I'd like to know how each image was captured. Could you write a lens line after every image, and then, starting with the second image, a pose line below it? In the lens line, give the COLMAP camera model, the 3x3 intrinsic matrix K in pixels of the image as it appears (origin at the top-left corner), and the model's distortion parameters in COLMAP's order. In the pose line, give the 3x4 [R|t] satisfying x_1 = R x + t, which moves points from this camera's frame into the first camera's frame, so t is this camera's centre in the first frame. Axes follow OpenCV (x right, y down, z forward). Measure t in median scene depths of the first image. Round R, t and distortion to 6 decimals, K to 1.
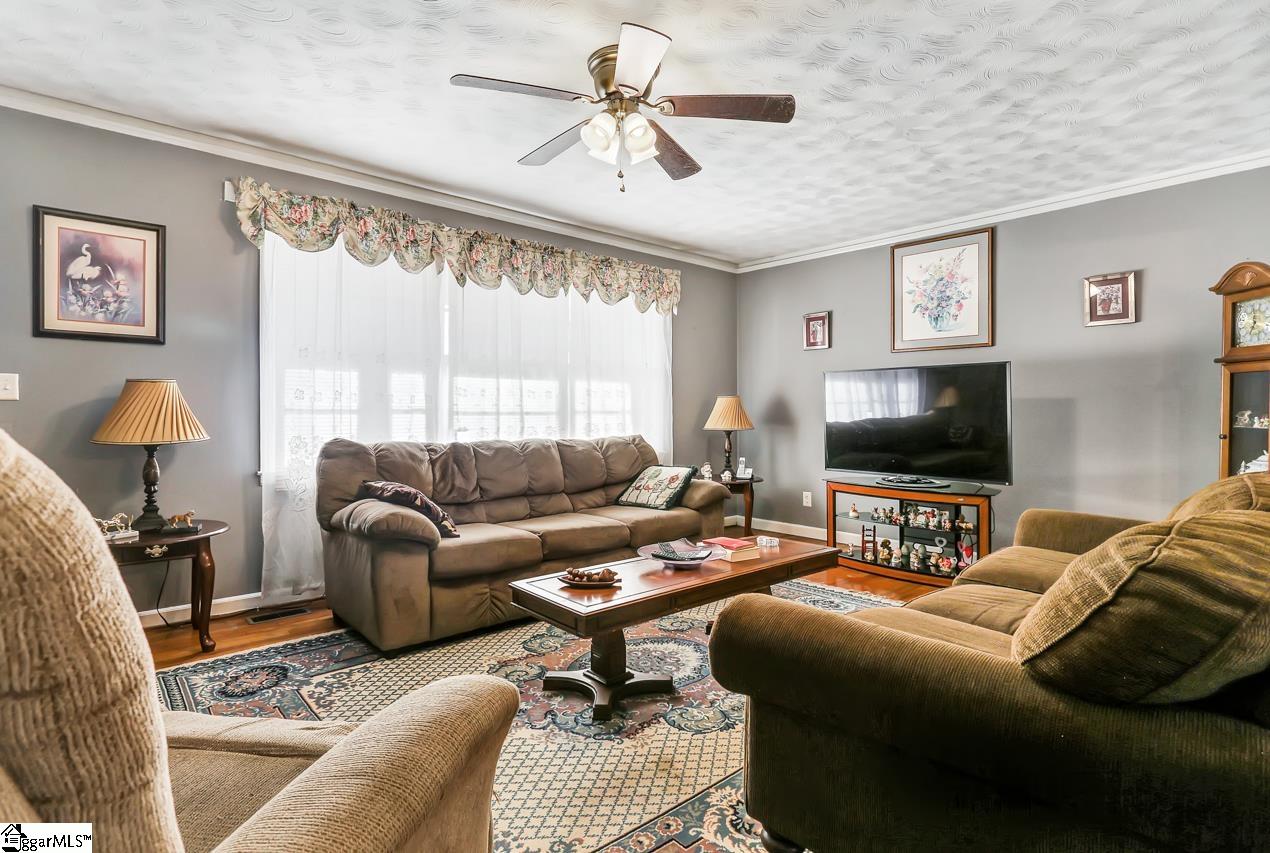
lens RADIAL K [[629.3, 0, 636.2], [0, 629.3, 415.2], [0, 0, 1]] dist [-0.006330, 0.001885]
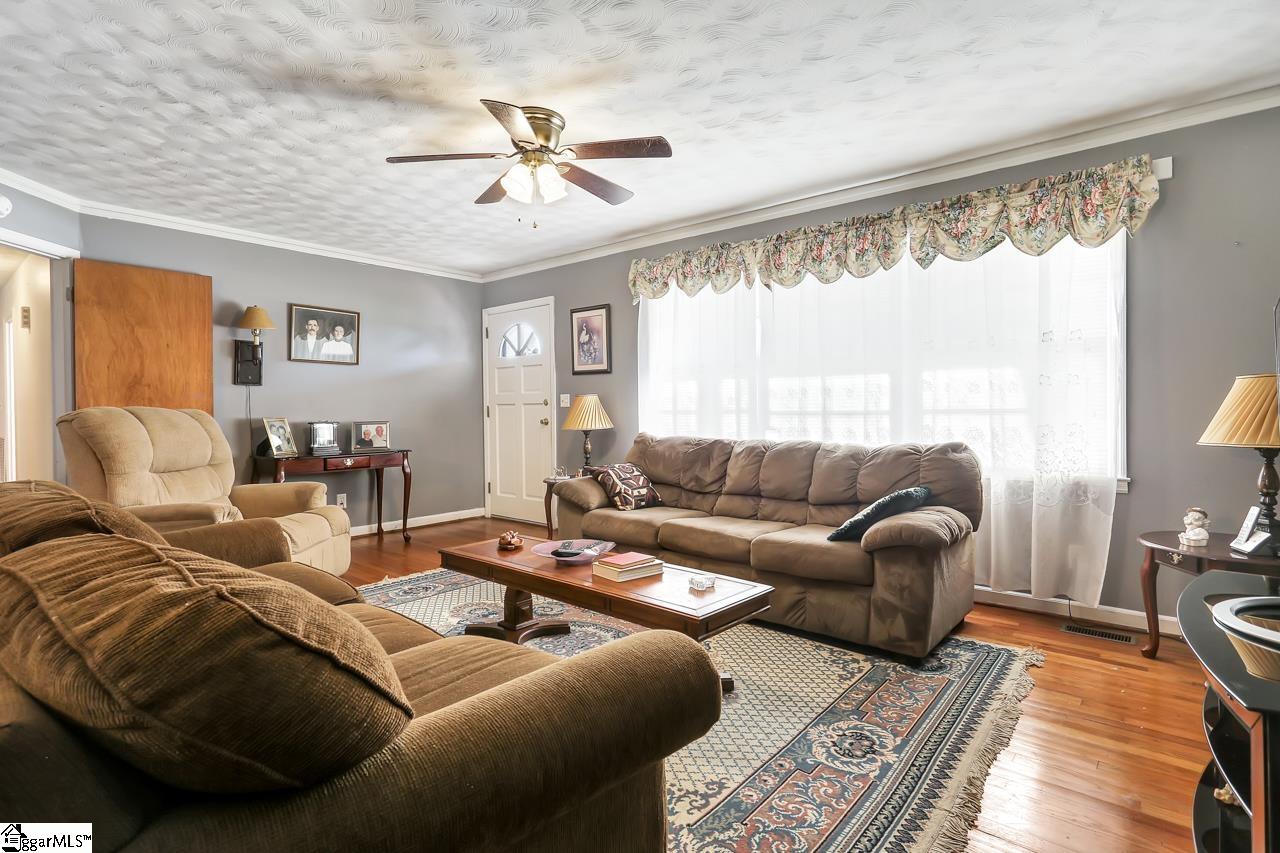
lens RADIAL K [[634.2, 0, 643.6], [0, 634.2, 429.6], [0, 0, 1]] dist [-0.006330, 0.001885]
pose [[0.147200, 0.025877, -0.988768, 0.805041], [-0.002435, 0.999664, 0.025800, -0.003536], [0.989104, -0.001390, 0.147213, 0.694783]]
